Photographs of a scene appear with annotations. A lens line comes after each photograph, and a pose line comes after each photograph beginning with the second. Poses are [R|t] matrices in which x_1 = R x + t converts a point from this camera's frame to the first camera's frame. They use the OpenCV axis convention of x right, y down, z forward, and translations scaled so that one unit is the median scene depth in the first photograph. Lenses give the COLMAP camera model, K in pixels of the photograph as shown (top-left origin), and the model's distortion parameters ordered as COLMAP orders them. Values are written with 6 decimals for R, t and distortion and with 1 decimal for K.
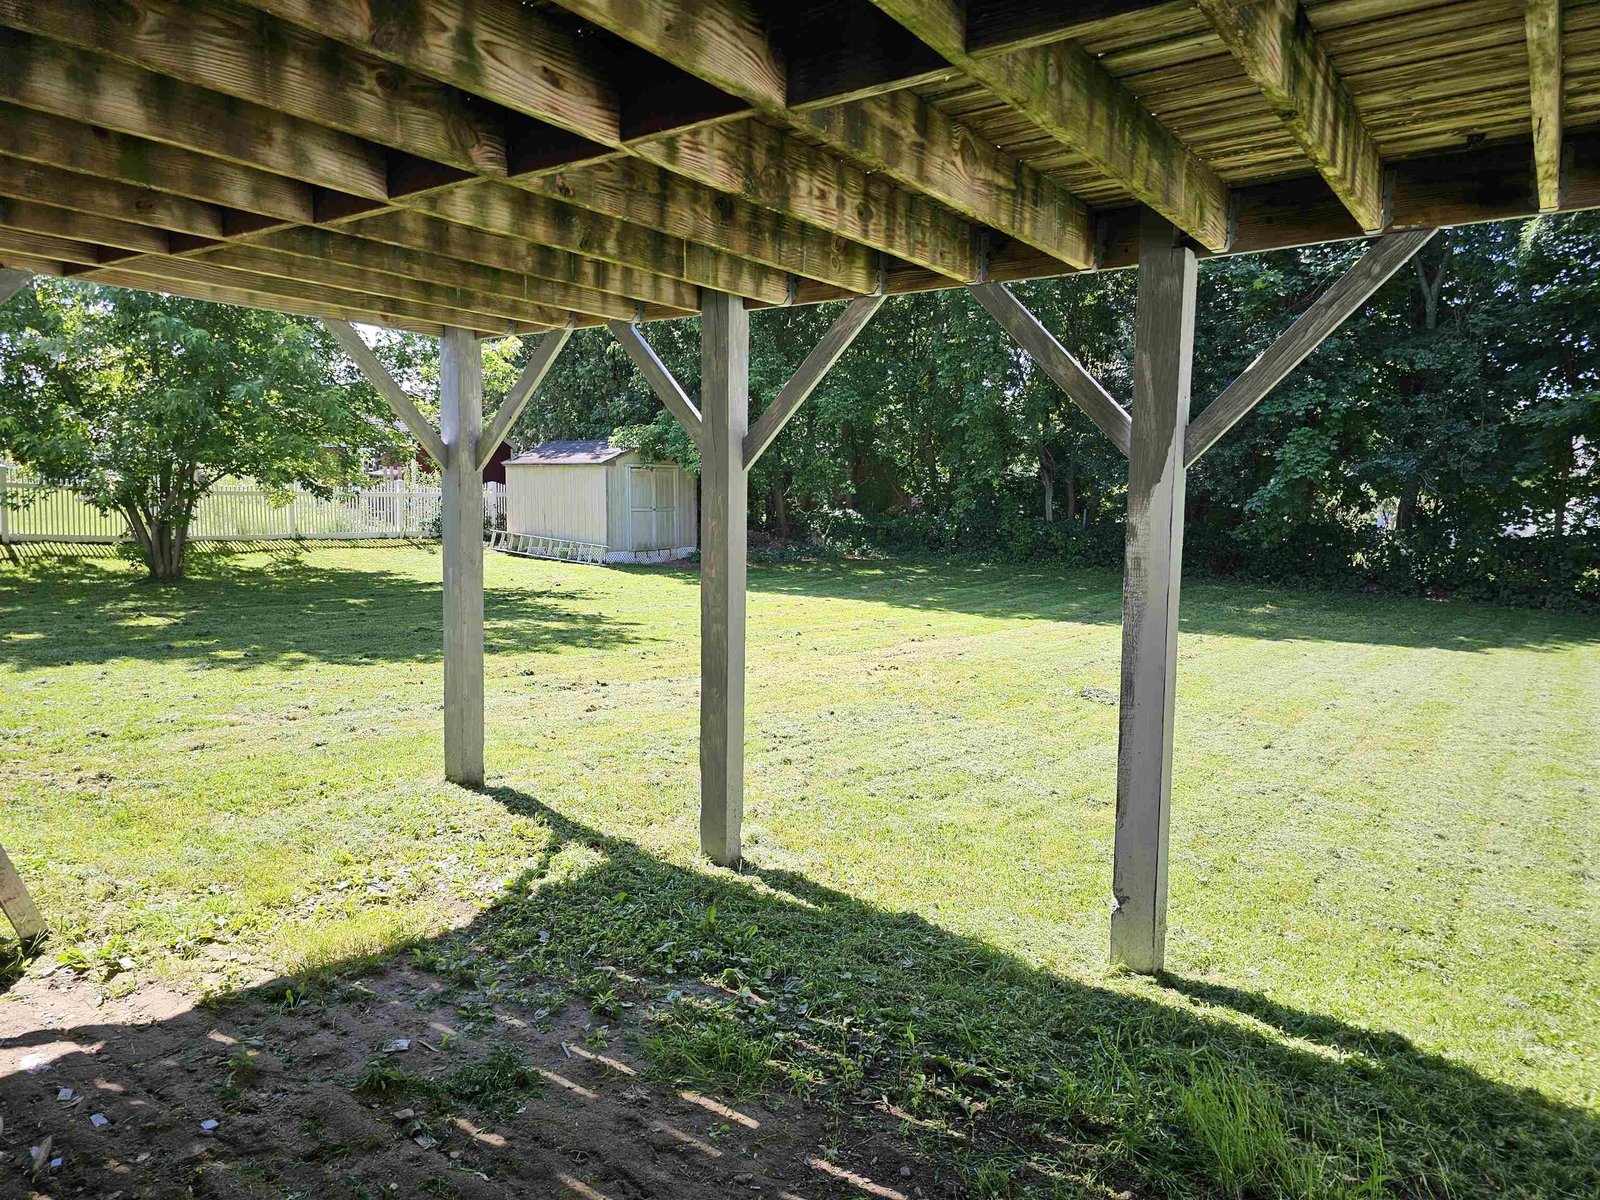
lens RADIAL K [[1079.9, 0, 754.6], [0, 1079.9, 593.7], [0, 0, 1]] dist [0.002365, 0.000299]
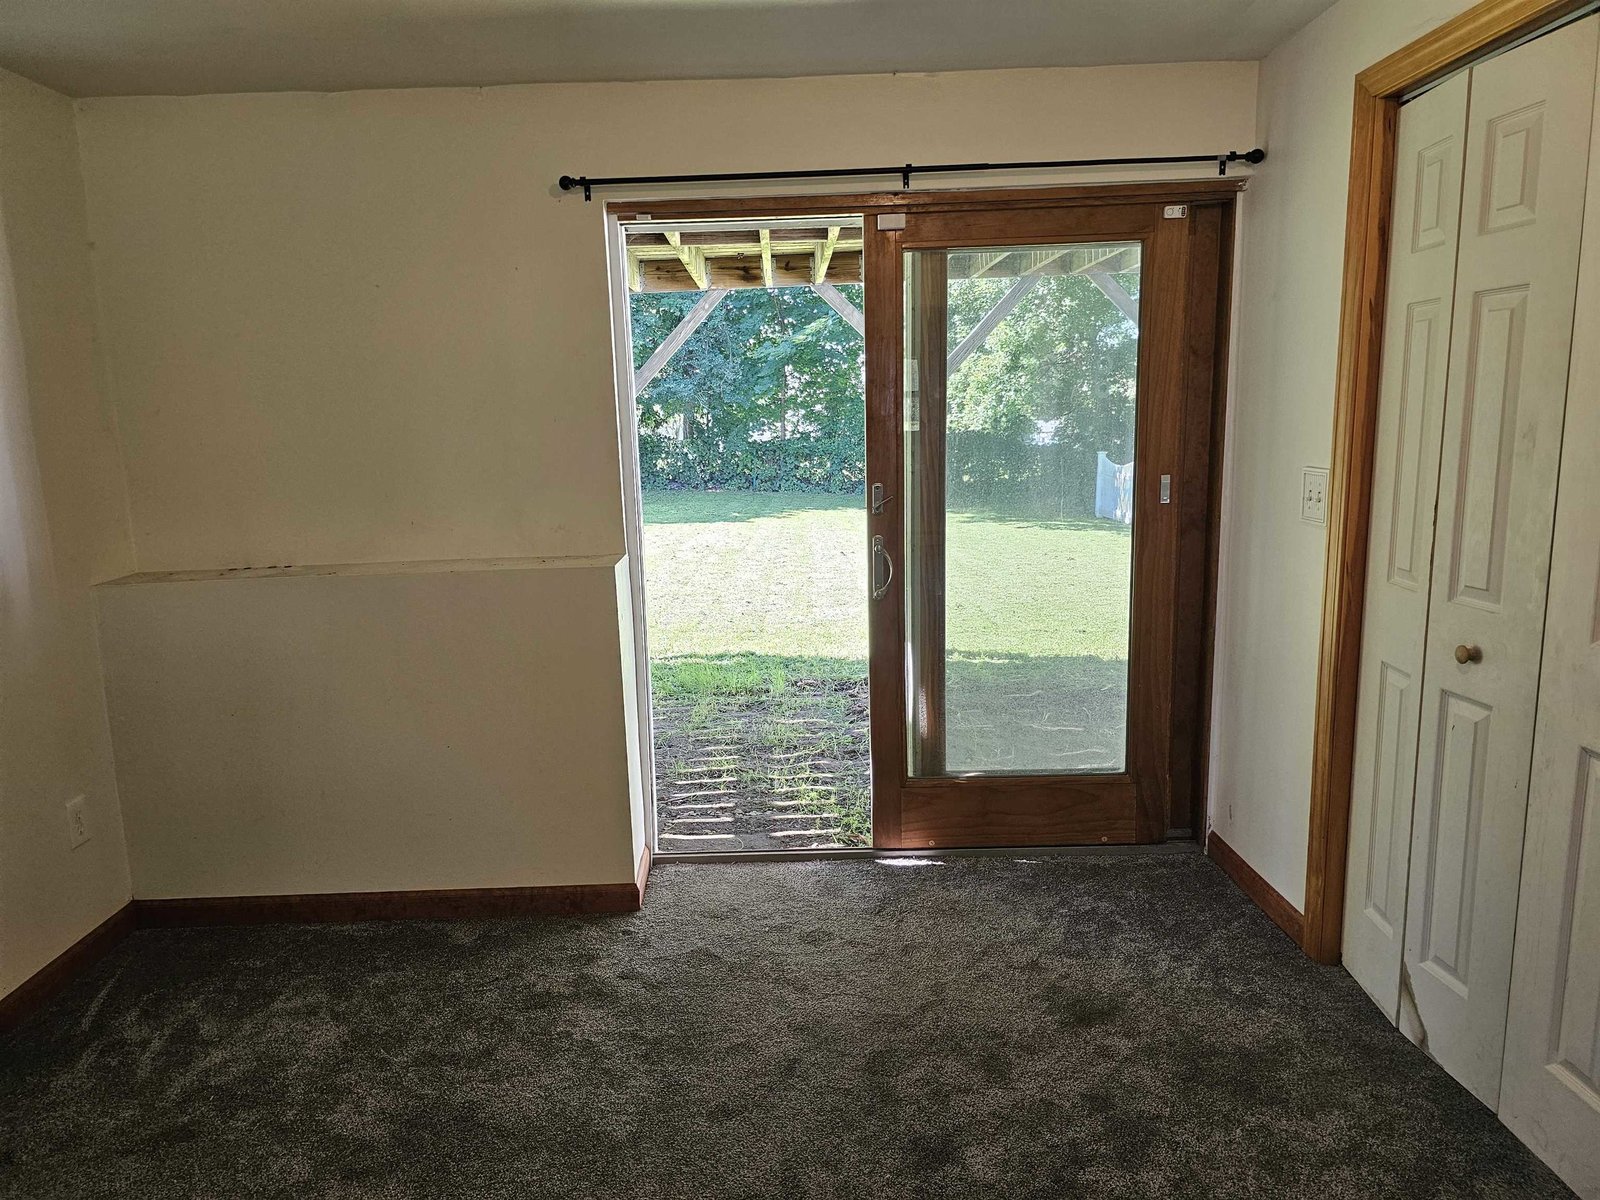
lens RADIAL K [[1110.5, 0, 800.0], [0, 1110.5, 600.0], [0, 0, 1]] dist [0.052031, -0.062576]
pose [[0.792070, -0.134671, 0.595390, -0.124665], [0.094984, 0.990671, 0.097719, 0.014983], [-0.602995, -0.020848, 0.797472, -0.164535]]
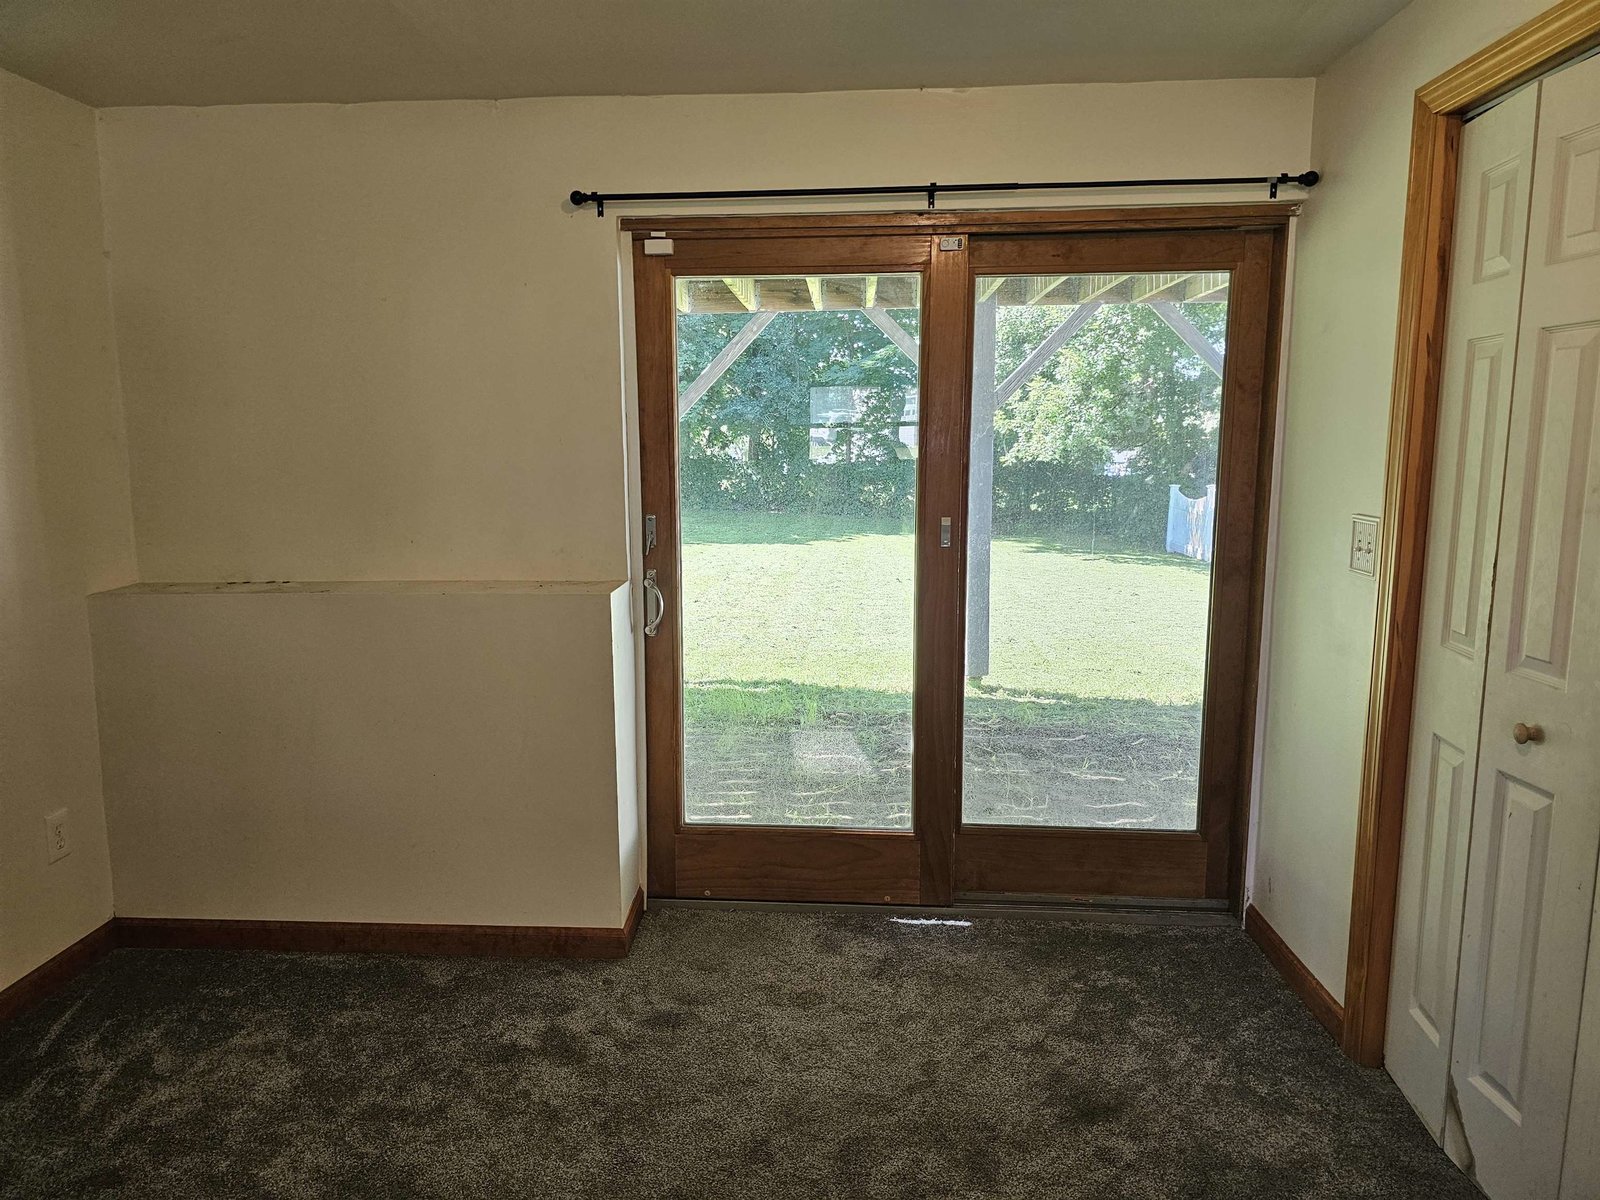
lens RADIAL K [[1111.1, 0, 793.9], [0, 1111.1, 587.0], [0, 0, 1]] dist [0.046965, -0.053450]
pose [[0.833964, -0.086712, 0.544964, -0.110124], [0.063632, 0.996100, 0.061118, 0.014453], [-0.548138, -0.016293, 0.836229, -0.162208]]
